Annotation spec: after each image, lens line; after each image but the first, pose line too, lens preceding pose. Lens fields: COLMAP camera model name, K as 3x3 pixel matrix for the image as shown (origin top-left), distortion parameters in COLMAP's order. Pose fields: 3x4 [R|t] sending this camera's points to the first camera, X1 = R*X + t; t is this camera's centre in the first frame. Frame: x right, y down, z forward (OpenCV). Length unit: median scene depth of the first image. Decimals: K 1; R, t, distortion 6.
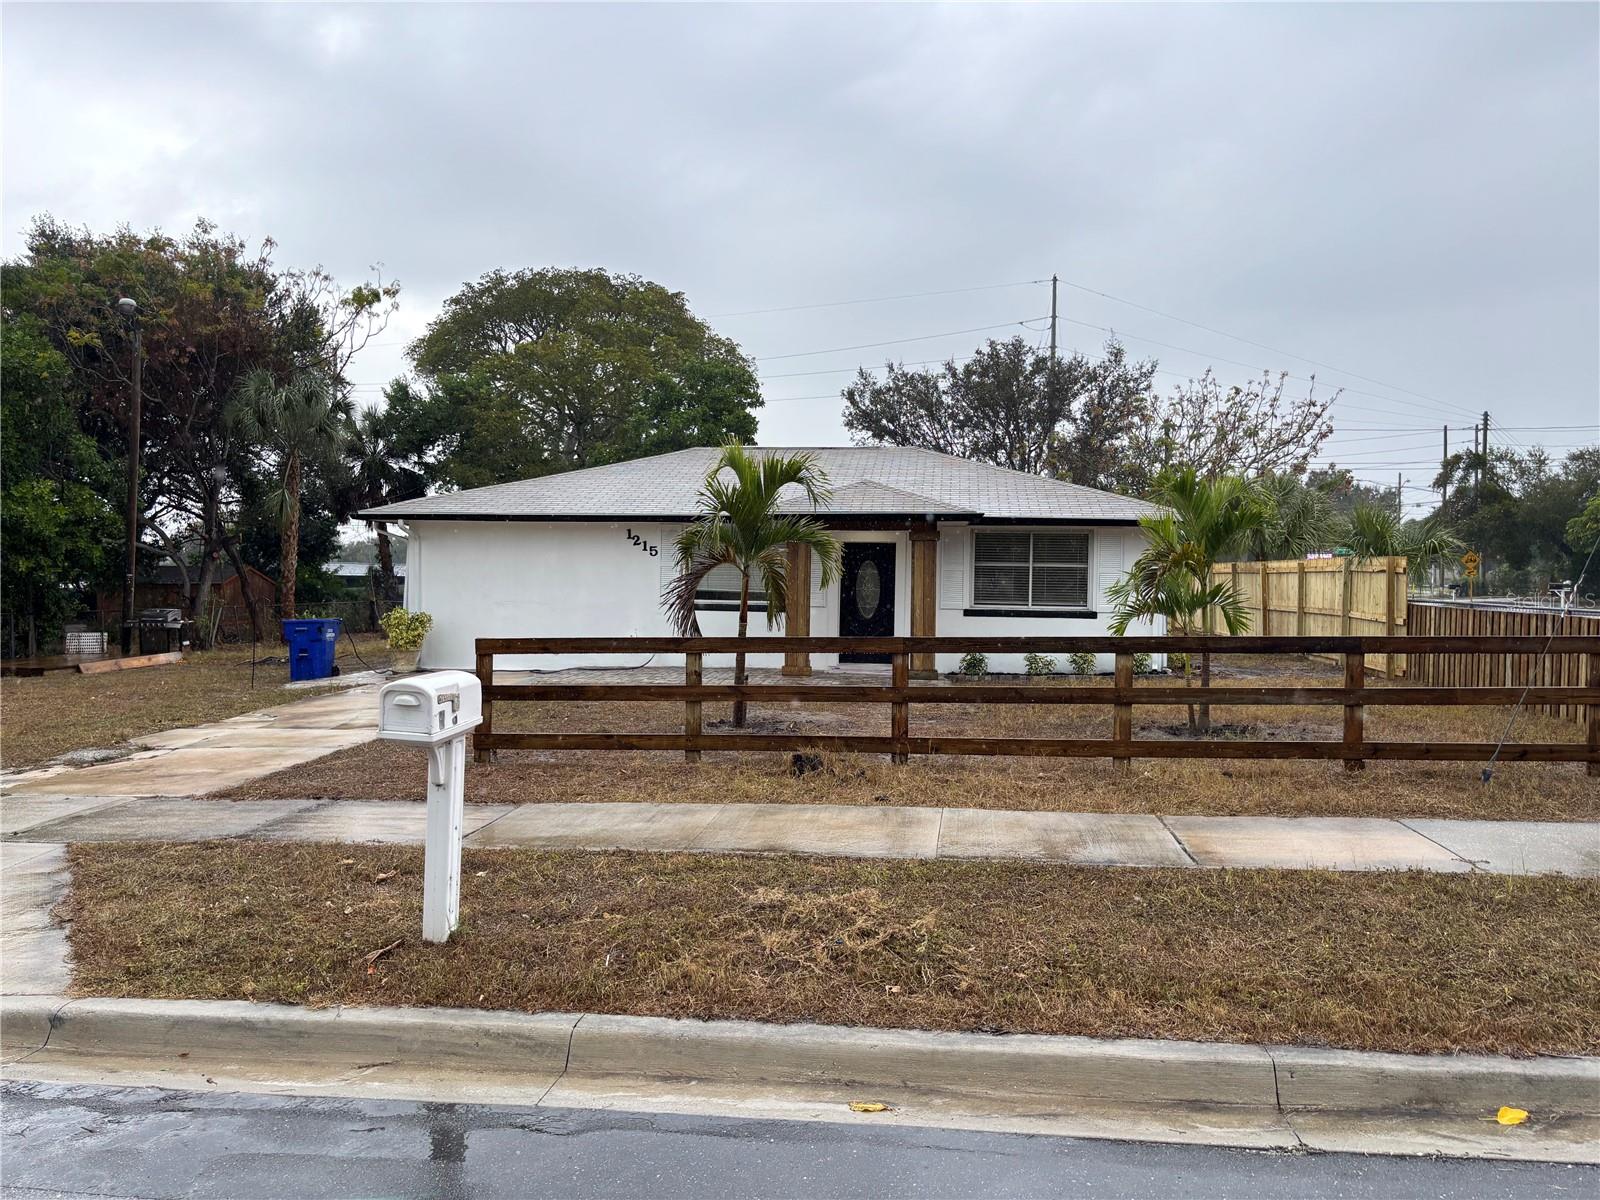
lens RADIAL K [[1245.7, 0, 794.3], [0, 1245.7, 600.2], [0, 0, 1]] dist [0.003326, -0.004741]
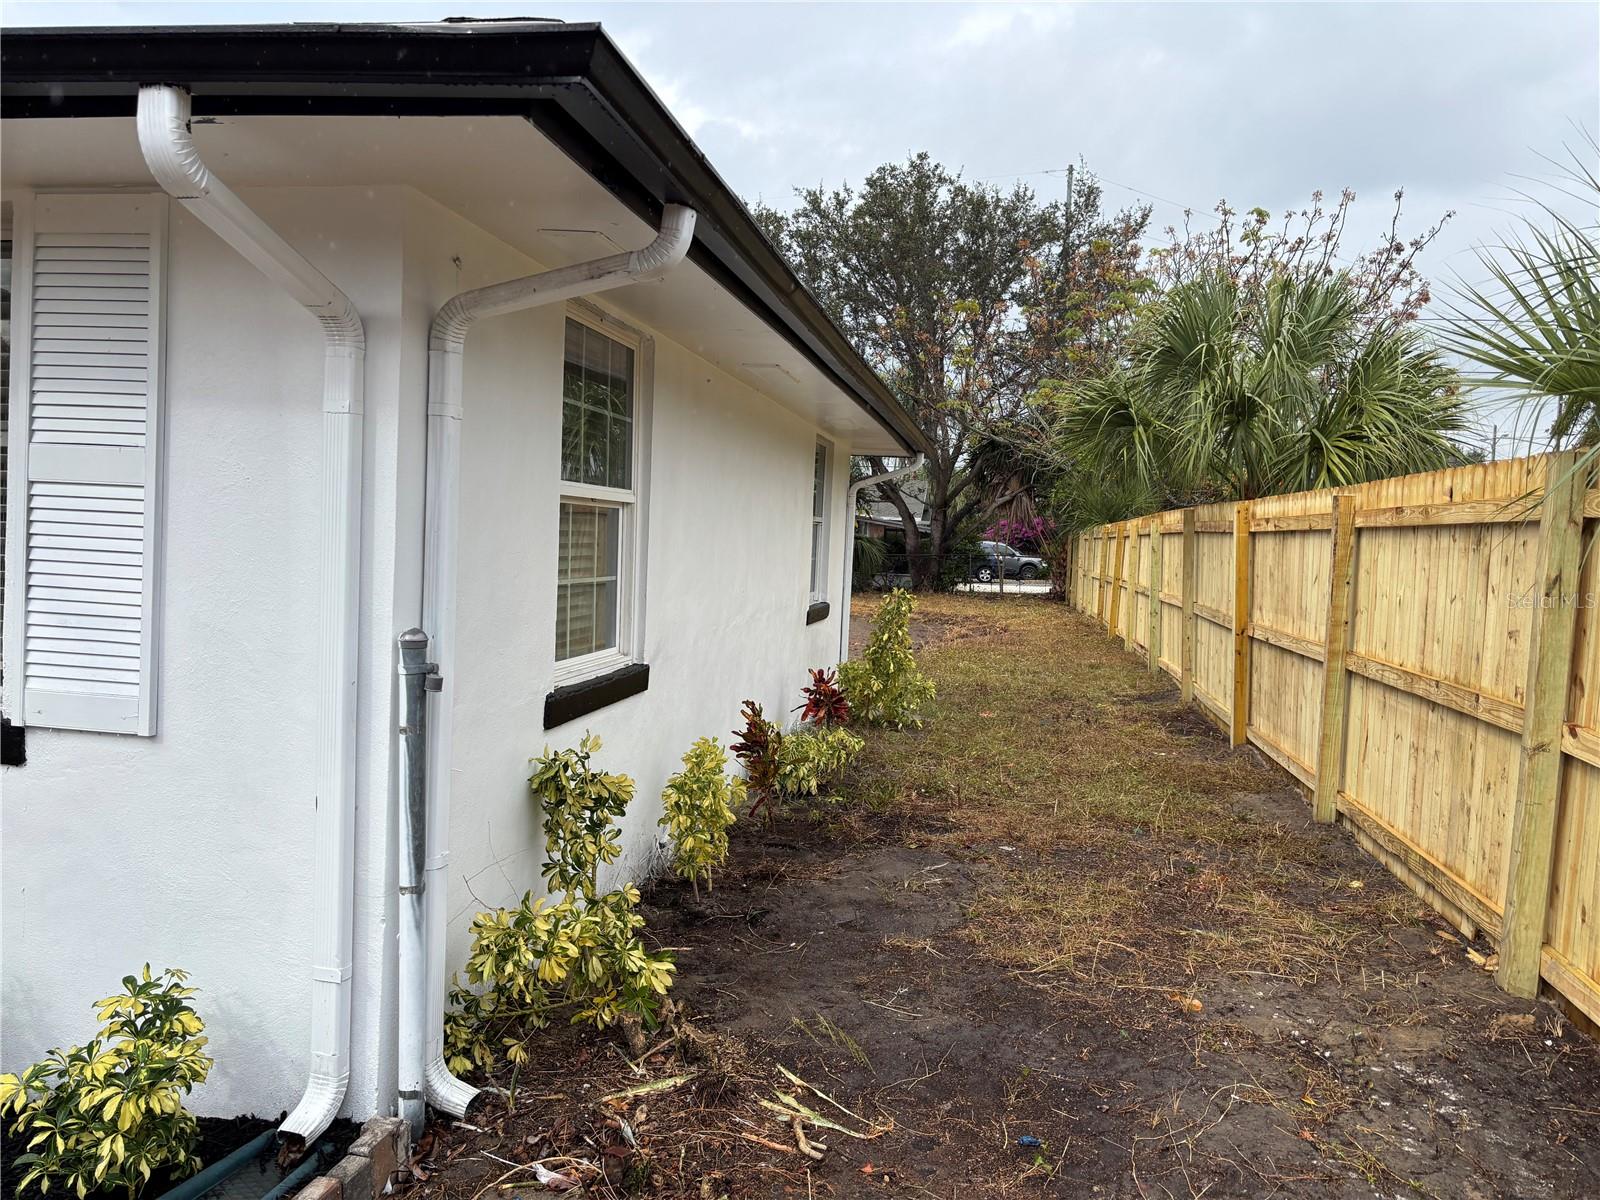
lens RADIAL K [[1208.9, 0, 800.0], [0, 1208.9, 600.0], [0, 0, 1]] dist [0.014834, 0.000796]
pose [[0.998228, 0.035178, -0.047989, 0.151452], [-0.033315, 0.998681, 0.039068, -0.006713], [0.049300, -0.037400, 0.998084, 0.366293]]
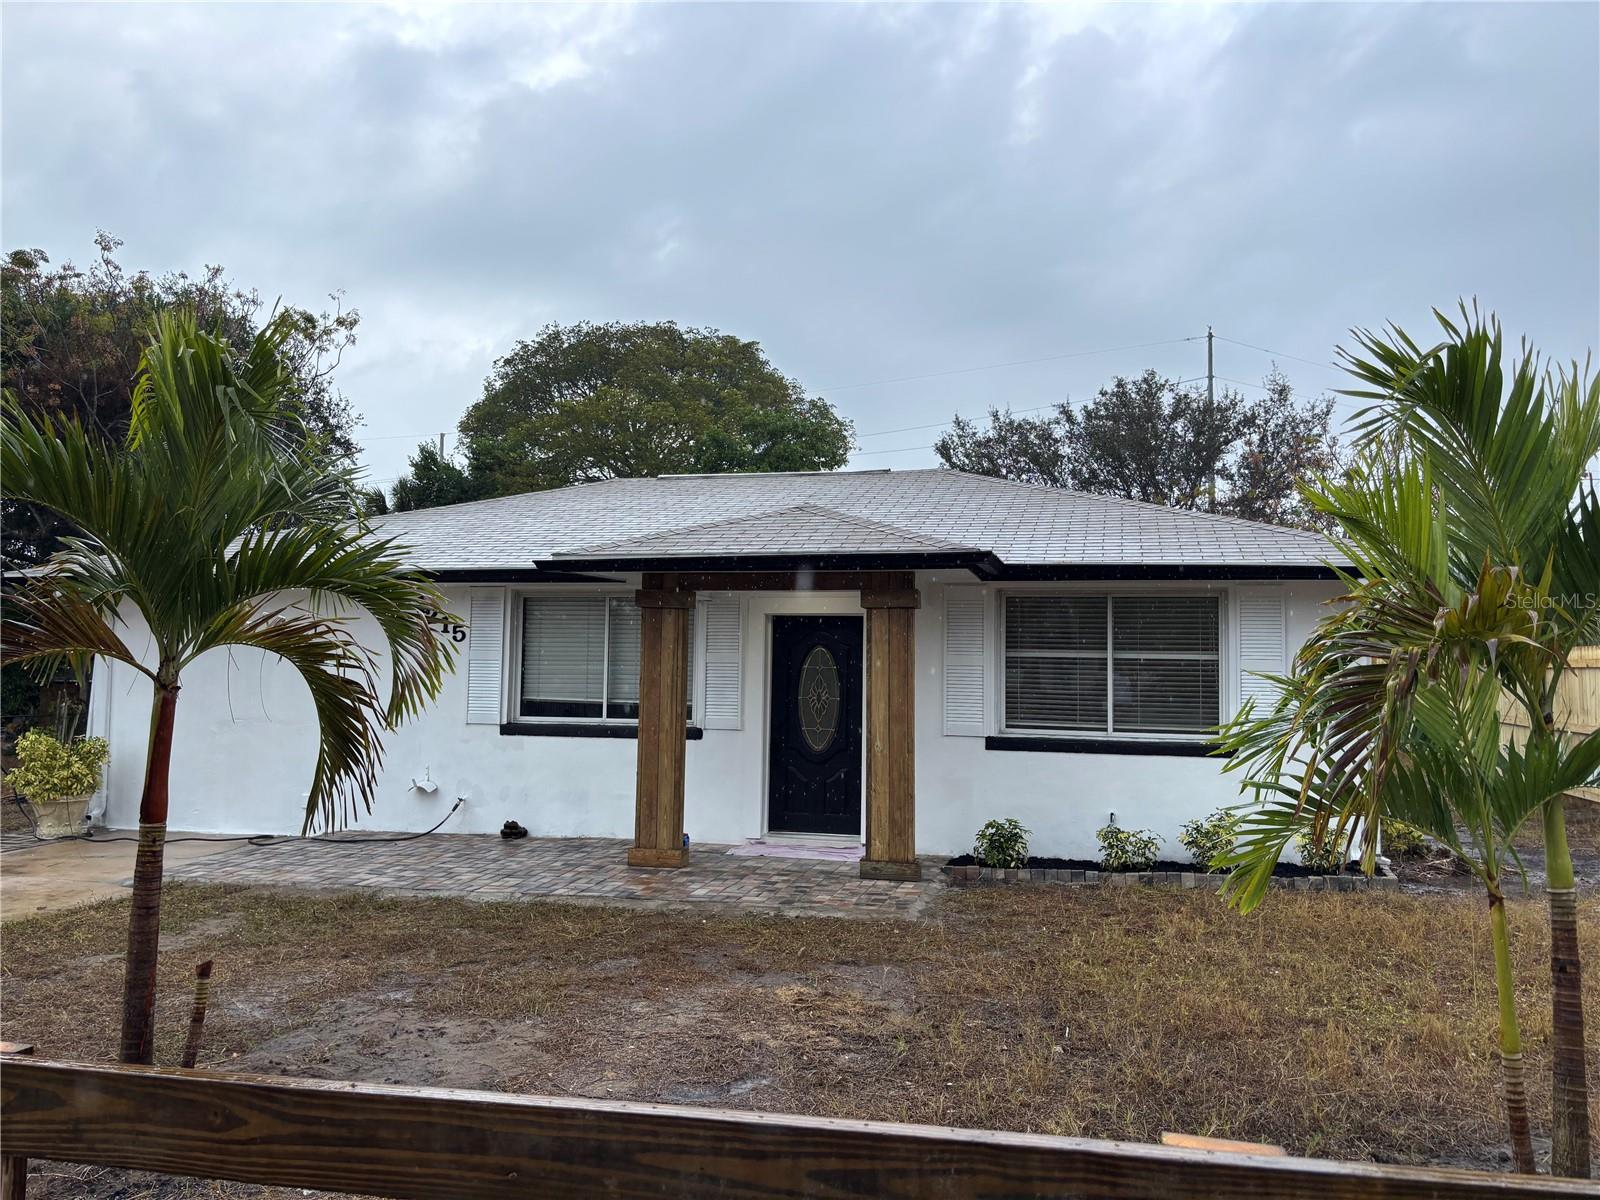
lens RADIAL K [[1242.5, 0, 803.9], [0, 1242.5, 561.3], [0, 0, 1]] dist [0.005479, -0.000572]
pose [[0.992350, -0.013308, -0.122738, 0.052619], [0.000294, 0.994425, -0.105446, -0.004960], [0.123457, 0.104604, 0.986821, 0.189474]]
